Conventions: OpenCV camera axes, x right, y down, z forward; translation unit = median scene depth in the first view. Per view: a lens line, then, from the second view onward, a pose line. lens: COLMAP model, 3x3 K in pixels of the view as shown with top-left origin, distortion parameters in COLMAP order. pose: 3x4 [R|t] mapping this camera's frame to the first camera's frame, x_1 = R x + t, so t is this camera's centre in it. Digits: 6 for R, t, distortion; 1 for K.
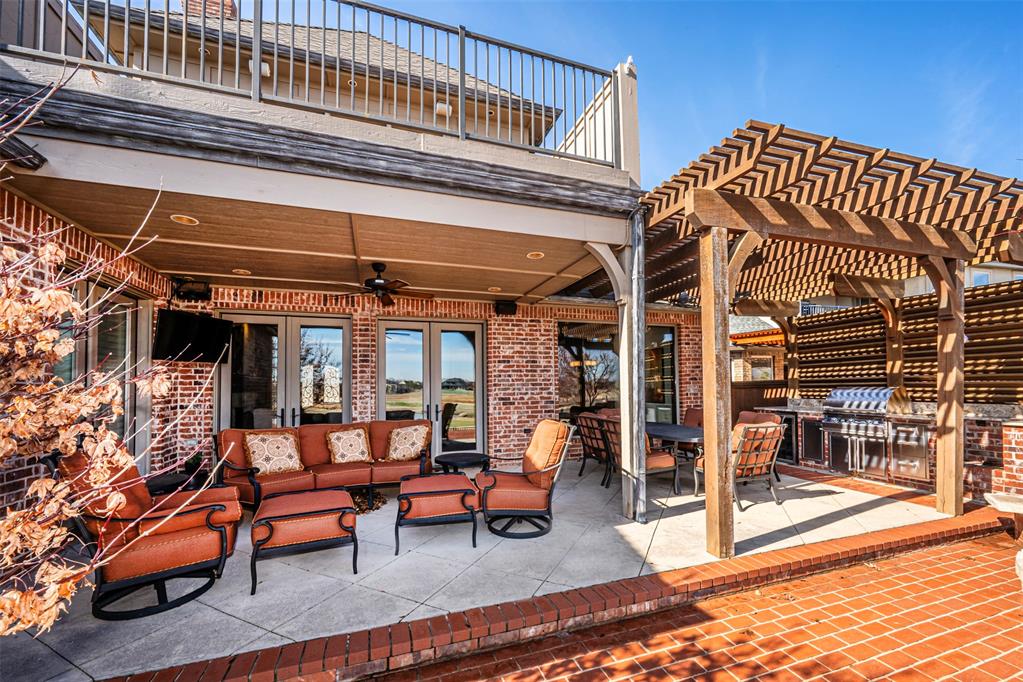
lens RADIAL K [[414.7, 0, 511.8], [0, 414.7, 374.8], [0, 0, 1]] dist [0.001006, 0.000095]
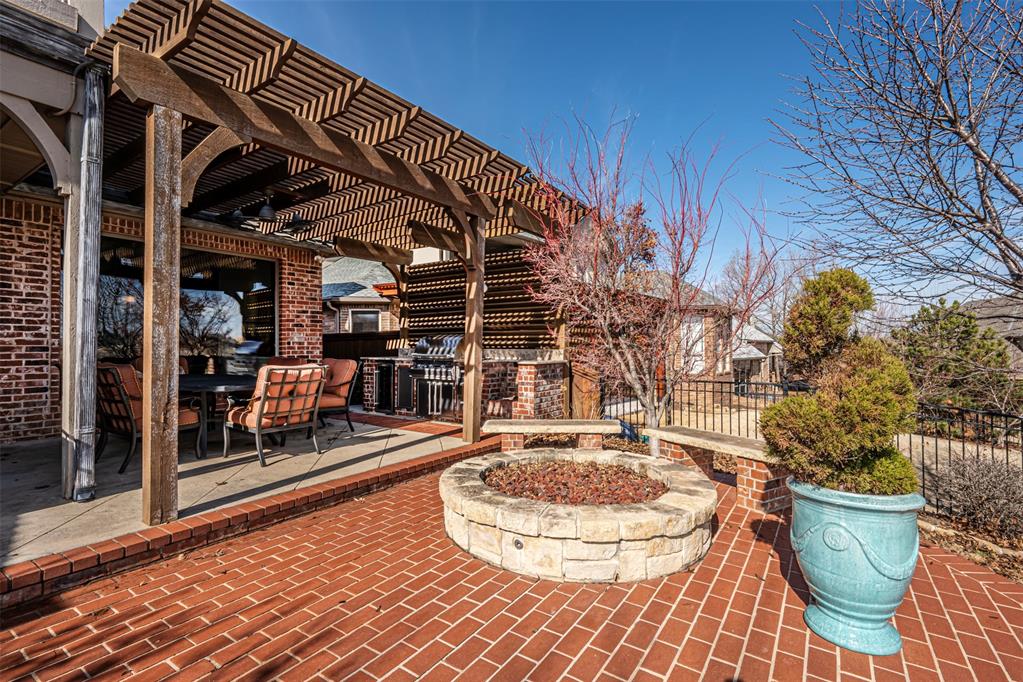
lens RADIAL K [[475.0, 0, 511.2], [0, 475.0, 341.0], [0, 0, 1]] dist [-0.001951, -0.000070]
pose [[0.794237, 0.014403, 0.607437, 0.265844], [-0.022044, 0.999744, 0.005117, 0.038172], [-0.607208, -0.017454, 0.794351, -0.068310]]
